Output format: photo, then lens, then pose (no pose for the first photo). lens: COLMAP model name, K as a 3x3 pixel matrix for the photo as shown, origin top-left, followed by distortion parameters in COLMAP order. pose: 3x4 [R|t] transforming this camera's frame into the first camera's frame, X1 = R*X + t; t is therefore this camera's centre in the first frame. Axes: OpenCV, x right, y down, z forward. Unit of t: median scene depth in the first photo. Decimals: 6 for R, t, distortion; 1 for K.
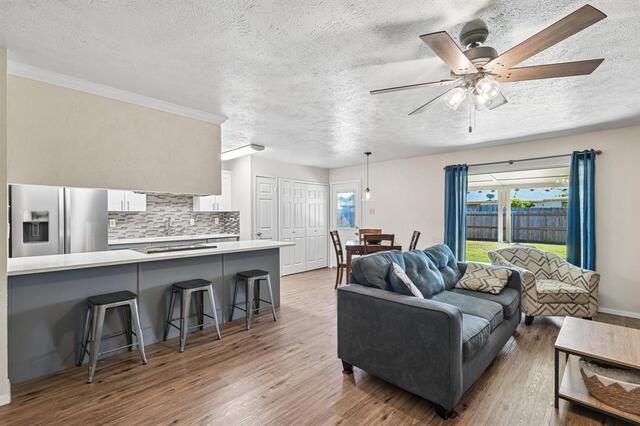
lens RADIAL K [[293.8, 0, 317.7], [0, 293.8, 215.8], [0, 0, 1]] dist [0.003099, 0.000765]
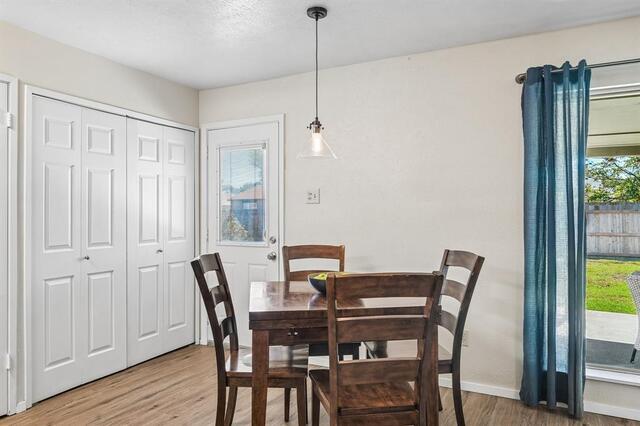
lens RADIAL K [[430.6, 0, 323.7], [0, 430.6, 214.7], [0, 0, 1]] dist [0.006113, 0.003811]
pose [[0.955612, 0.002501, 0.294618, 0.039764], [-0.000764, 0.999982, -0.006009, 0.012263], [-0.294627, 0.005517, 0.955596, 0.548693]]
